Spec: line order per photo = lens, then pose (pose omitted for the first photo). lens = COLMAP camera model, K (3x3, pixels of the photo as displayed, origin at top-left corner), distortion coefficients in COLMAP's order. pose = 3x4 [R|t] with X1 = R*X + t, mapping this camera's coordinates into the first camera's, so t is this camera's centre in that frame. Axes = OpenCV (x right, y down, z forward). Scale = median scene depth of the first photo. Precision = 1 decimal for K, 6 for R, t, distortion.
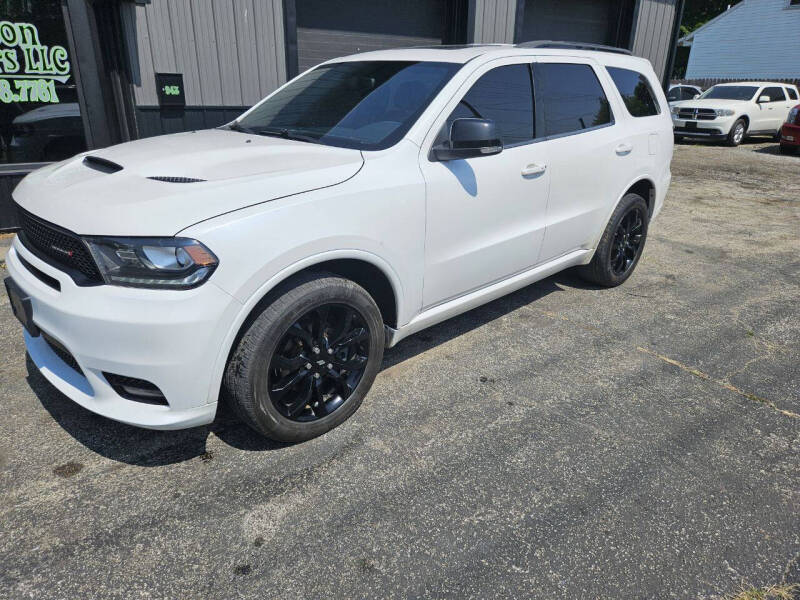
lens RADIAL K [[540.3, 0, 394.3], [0, 540.3, 289.1], [0, 0, 1]] dist [0.059420, -0.051318]
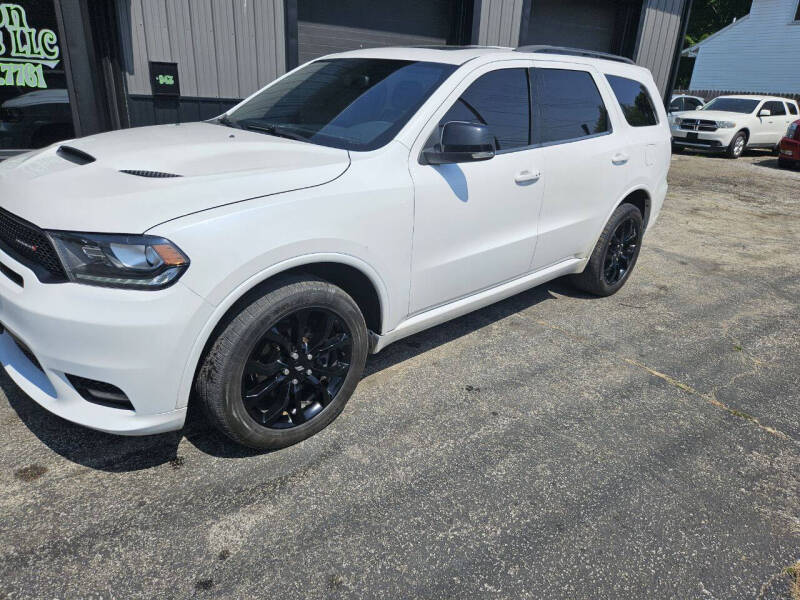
lens RADIAL K [[541.0, 0, 409.5], [0, 541.0, 293.7], [0, 0, 1]] dist [0.055364, -0.046983]
pose [[0.999194, 0.030651, 0.025913, 0.029313], [-0.030889, 0.999484, 0.008844, -0.011647], [-0.025629, -0.009637, 0.999625, 0.023702]]
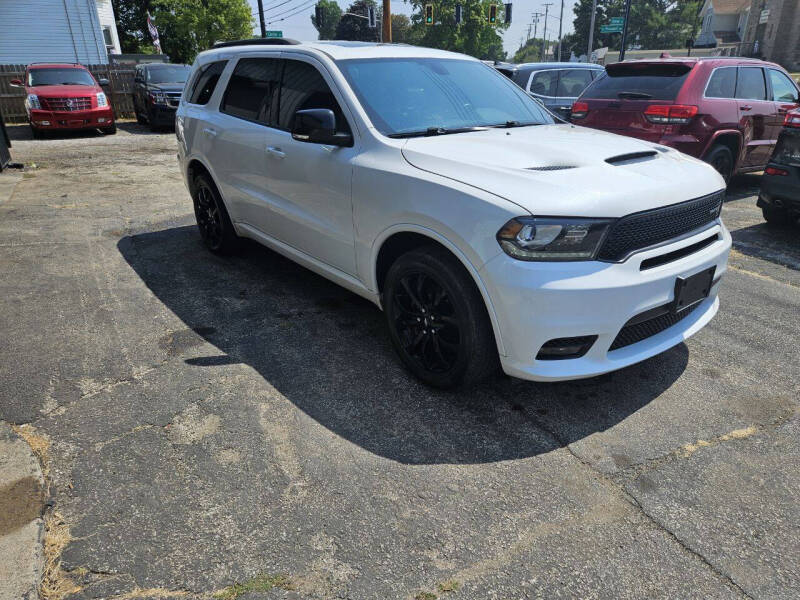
lens RADIAL K [[540.3, 0, 406.5], [0, 540.3, 299.2], [0, 0, 1]] dist [0.059420, -0.051318]
pose [[0.093986, -0.393348, 0.914573, -1.603244], [0.353908, 0.871837, 0.338598, -0.483988], [-0.930546, 0.291852, 0.221149, 1.182404]]
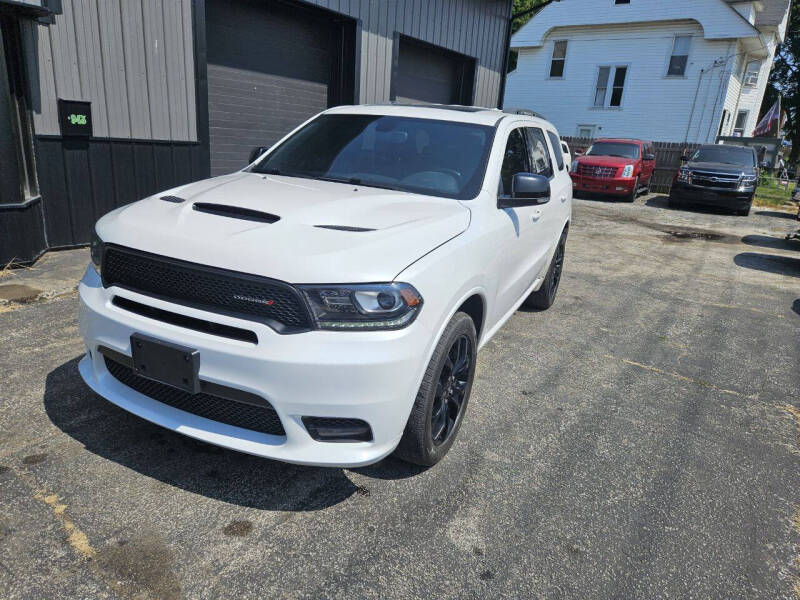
lens RADIAL K [[540.3, 0, 395.2], [0, 540.3, 292.8], [0, 0, 1]] dist [0.059420, -0.051318]
pose [[0.934832, -0.047259, 0.351932, -0.575213], [0.065669, 0.997017, -0.040552, -0.021765], [-0.348966, 0.061020, 0.935147, -0.011651]]
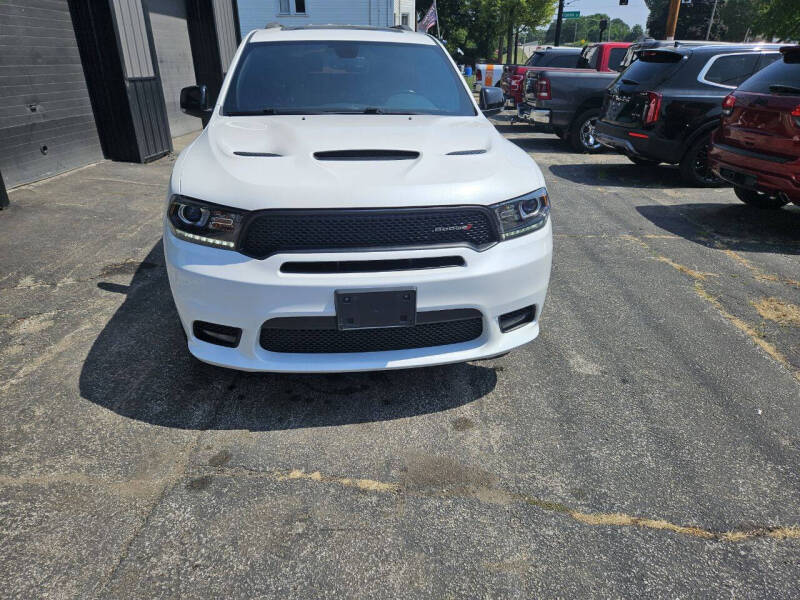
lens RADIAL K [[540.3, 0, 393.8], [0, 540.3, 296.4], [0, 0, 1]] dist [0.059420, -0.051318]
pose [[0.599249, -0.332342, 0.728320, -1.230878], [0.283291, 0.938926, 0.195357, -0.153383], [-0.748764, 0.089258, 0.656800, 0.308667]]
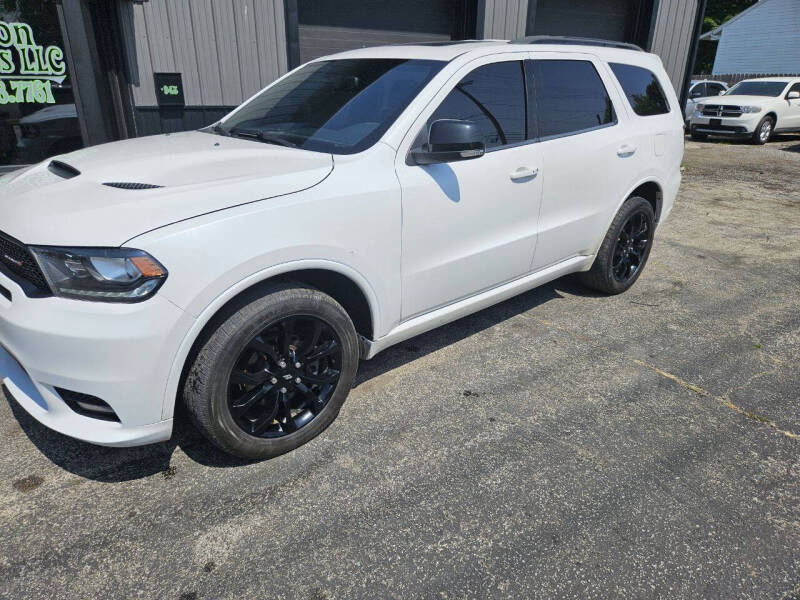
lens RADIAL K [[540.3, 0, 393.9], [0, 540.3, 299.7], [0, 0, 1]] dist [0.059420, -0.051318]
pose [[0.999319, 0.007513, -0.036119, 0.079280], [-0.006762, 0.999759, 0.020883, -0.020630], [0.036267, -0.020624, 0.999129, 0.046687]]
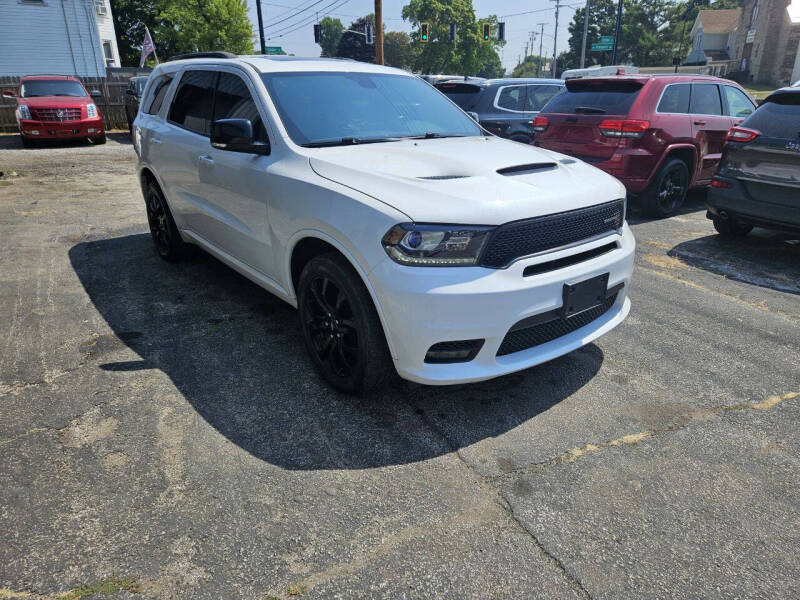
lens RADIAL K [[540.3, 0, 407.4], [0, 540.3, 279.0], [0, 0, 1]] dist [0.059420, -0.051318]
pose [[0.095443, -0.341817, 0.934907, -1.606480], [0.347590, 0.891520, 0.290470, -0.415084], [-0.932776, 0.297241, 0.203902, 1.003249]]
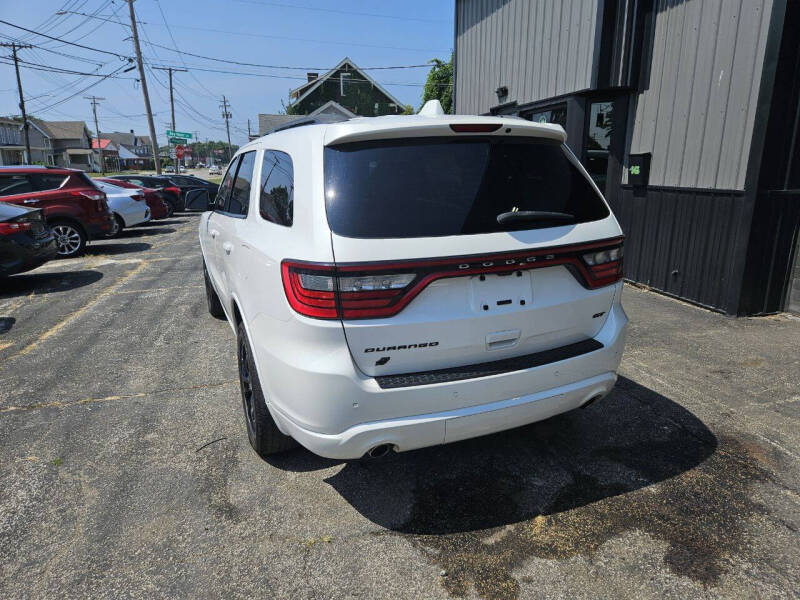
lens RADIAL K [[540.3, 0, 395.9], [0, 540.3, 302.2], [0, 0, 1]] dist [0.059420, -0.051318]
pose [[-0.367543, 0.228273, -0.901556, 1.629726], [-0.313132, 0.882432, 0.351087, -0.825285], [0.875706, 0.411345, -0.252853, 2.200772]]
